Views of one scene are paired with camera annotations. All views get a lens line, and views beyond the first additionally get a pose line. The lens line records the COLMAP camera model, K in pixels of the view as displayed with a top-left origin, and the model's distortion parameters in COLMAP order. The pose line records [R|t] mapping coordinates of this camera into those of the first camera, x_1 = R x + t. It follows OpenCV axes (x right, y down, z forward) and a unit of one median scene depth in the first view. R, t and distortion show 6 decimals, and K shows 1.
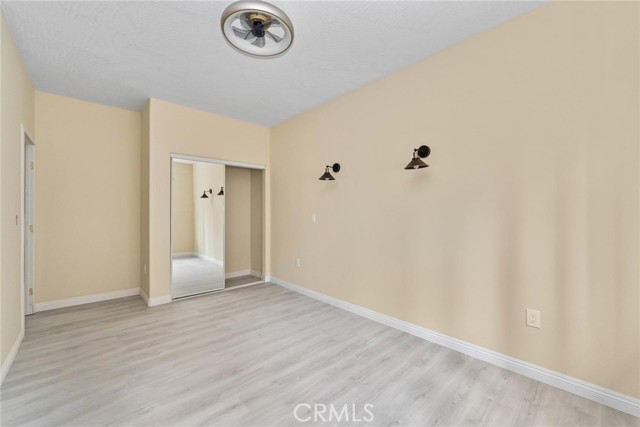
lens RADIAL K [[265.1, 0, 320.0], [0, 265.1, 213.5], [0, 0, 1]] dist [-0.000743, -0.000104]
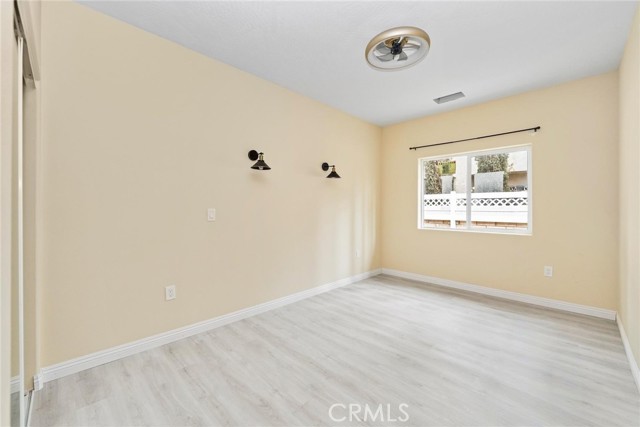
lens RADIAL K [[265.1, 0, 320.0], [0, 265.1, 213.5], [0, 0, 1]] dist [-0.000743, -0.000104]
pose [[-0.058989, -0.029476, 0.997823, -1.034471], [0.001050, 0.999562, 0.029590, -0.009585], [-0.998258, 0.002793, -0.058932, 1.071063]]
